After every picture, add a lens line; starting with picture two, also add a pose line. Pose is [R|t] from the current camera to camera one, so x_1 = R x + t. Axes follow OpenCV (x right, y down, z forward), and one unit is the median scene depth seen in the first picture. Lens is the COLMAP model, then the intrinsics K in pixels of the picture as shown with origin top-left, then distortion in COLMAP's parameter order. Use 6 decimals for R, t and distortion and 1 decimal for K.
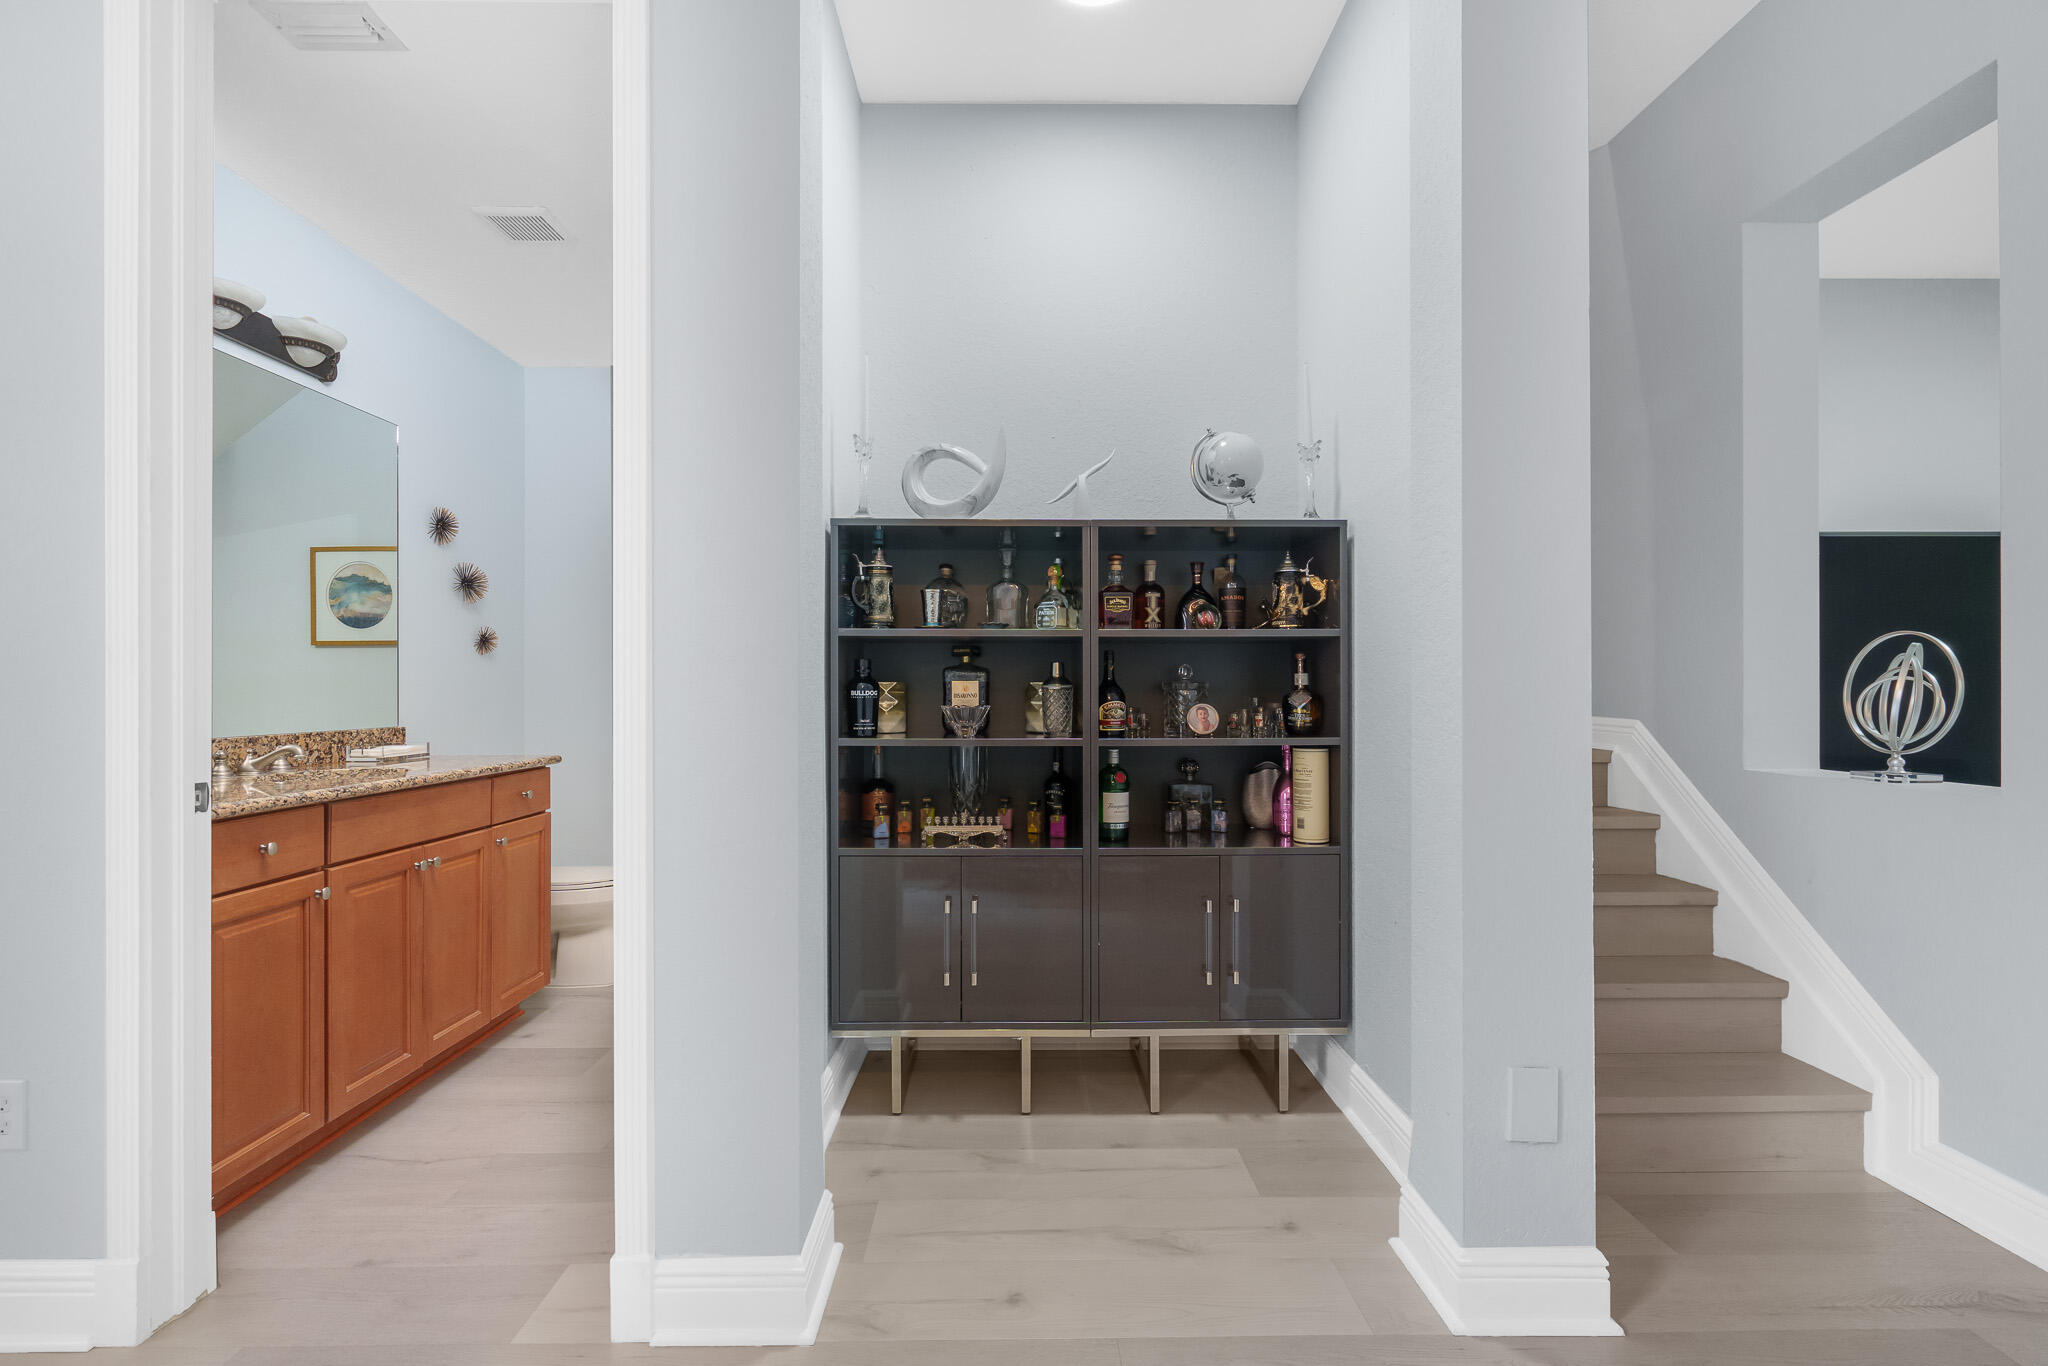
lens RADIAL K [[926.7, 0, 1025.1], [0, 926.7, 686.6], [0, 0, 1]] dist [-0.012140, 0.007764]
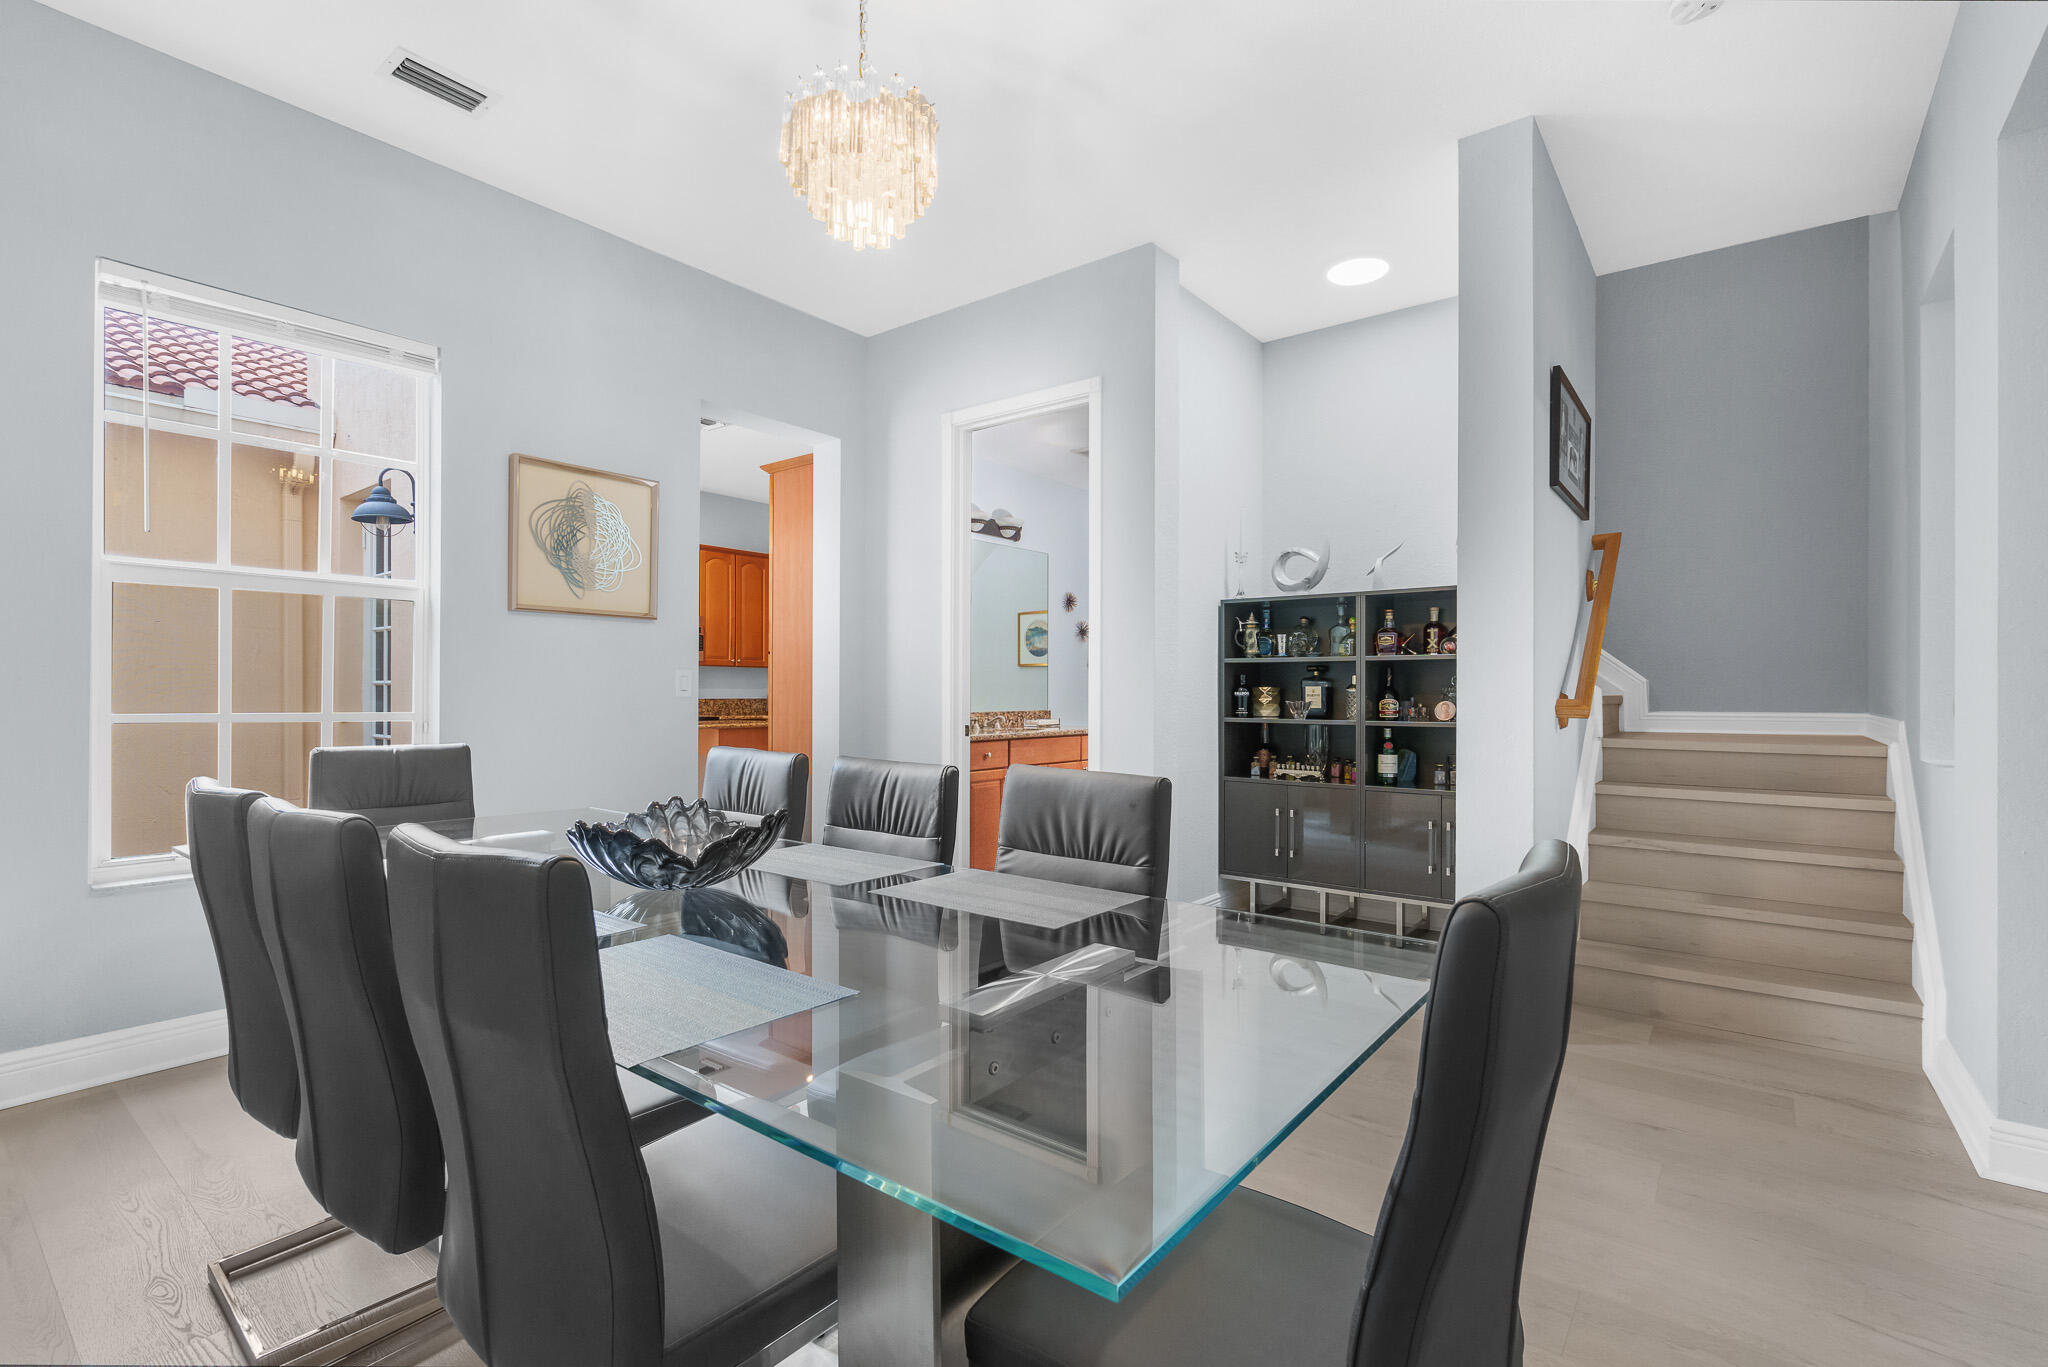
lens RADIAL K [[926.7, 0, 1025.1], [0, 926.7, 687.1], [0, 0, 1]] dist [-0.012140, 0.007764]
pose [[0.779037, -0.000223, -0.626977, 0.622120], [-0.001291, 0.999997, -0.001959, -0.001115], [0.626976, 0.002336, 0.779035, -0.673453]]
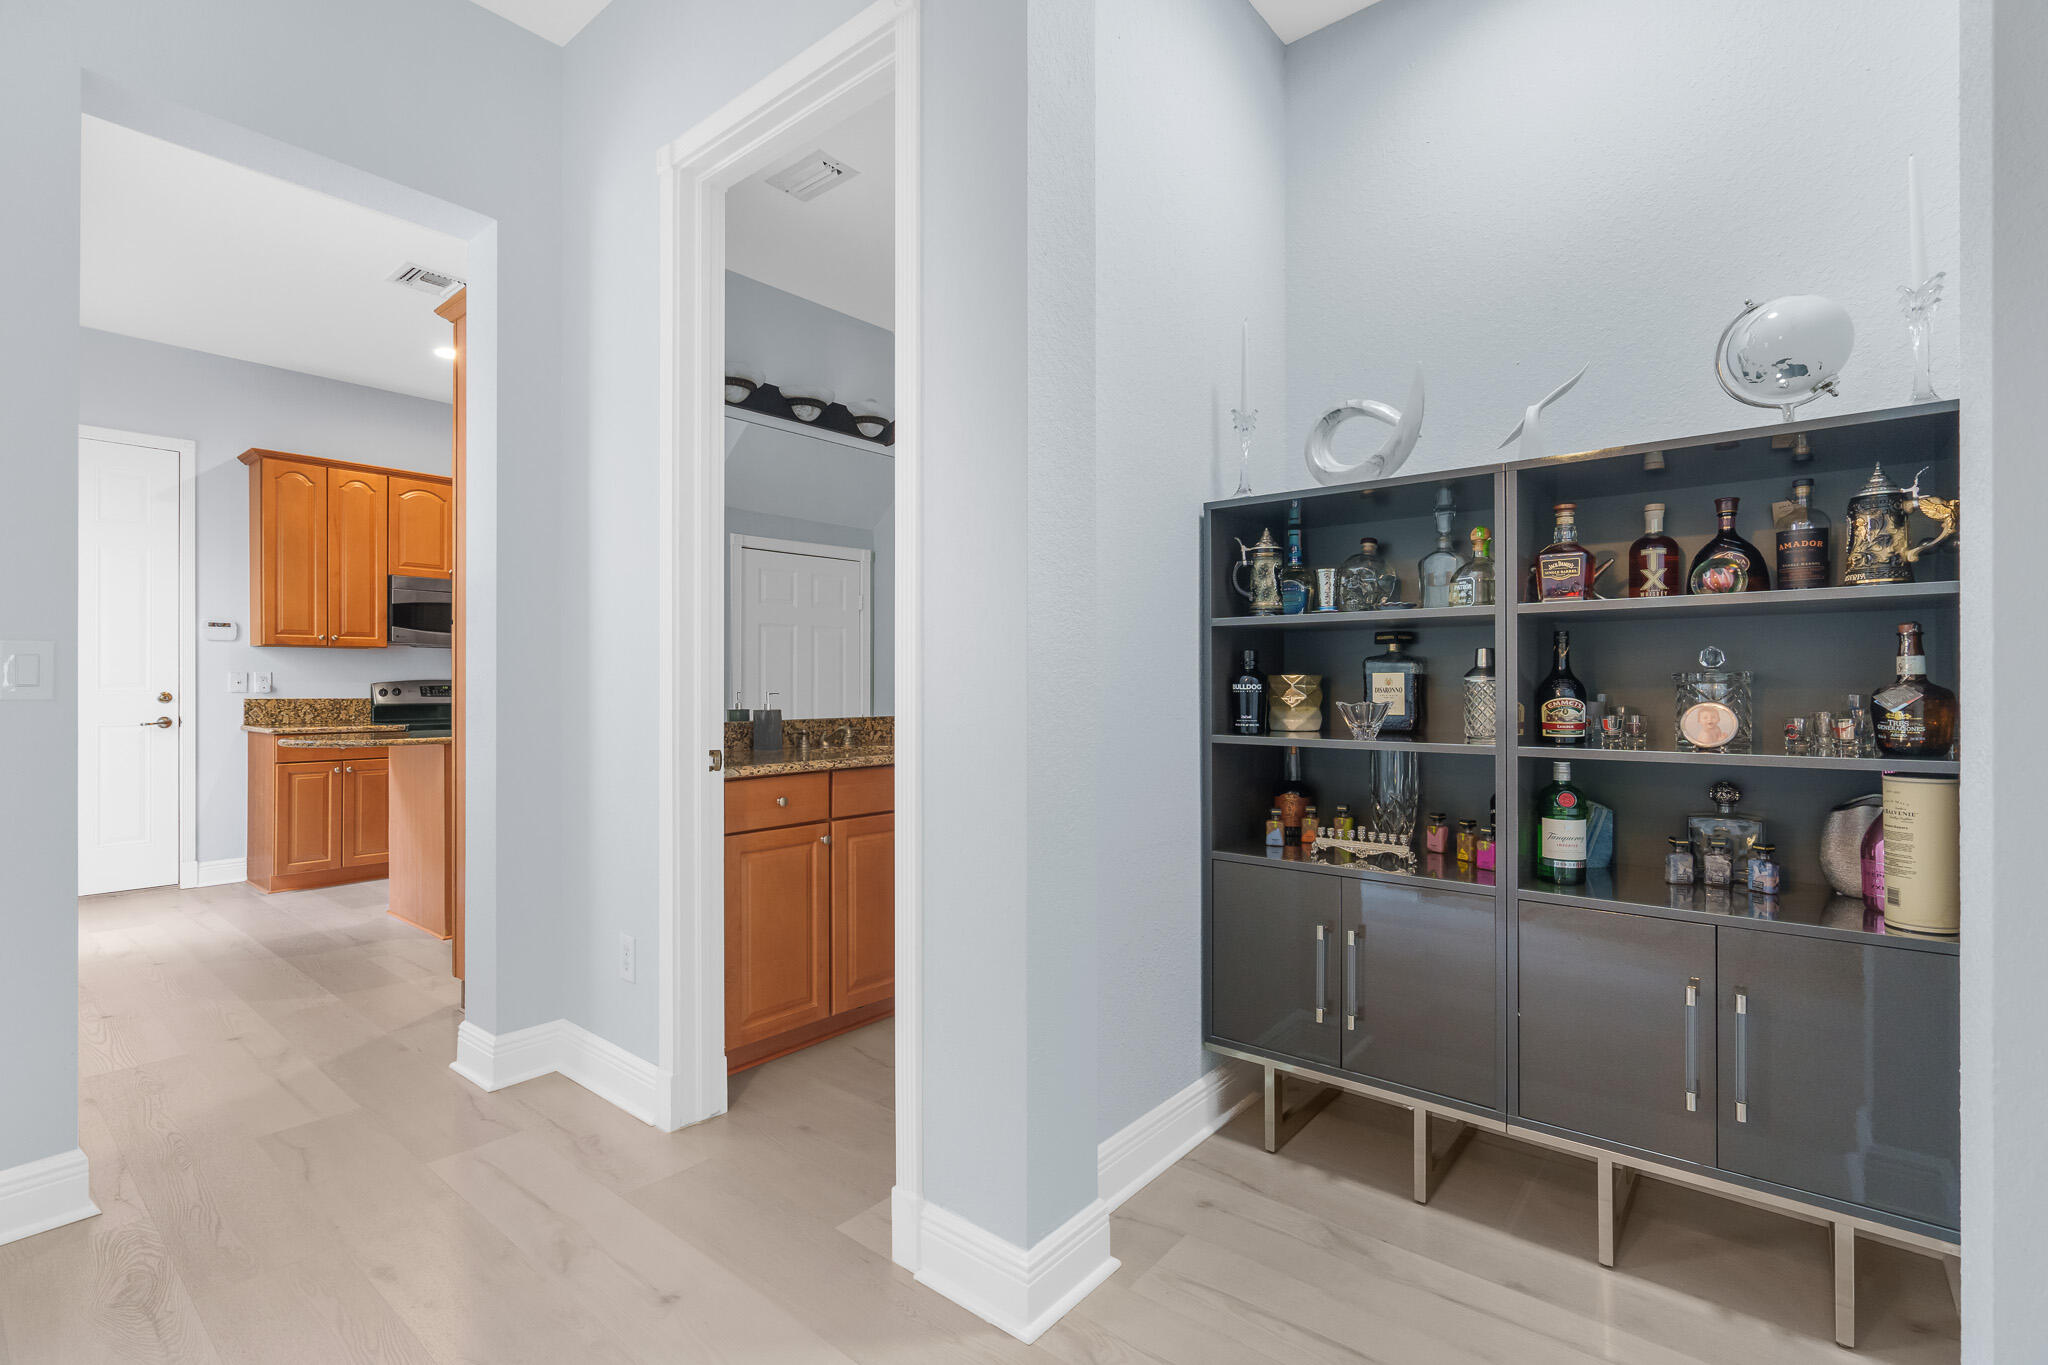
lens RADIAL K [[924.2, 0, 1028.5], [0, 924.2, 682.5], [0, 0, 1]] dist [-0.001674, 0.000175]
pose [[0.765880, -0.002247, -0.642980, 0.246944], [0.003370, 0.999994, 0.000520, 0.001304], [0.642975, -0.002565, 0.765883, 0.147094]]
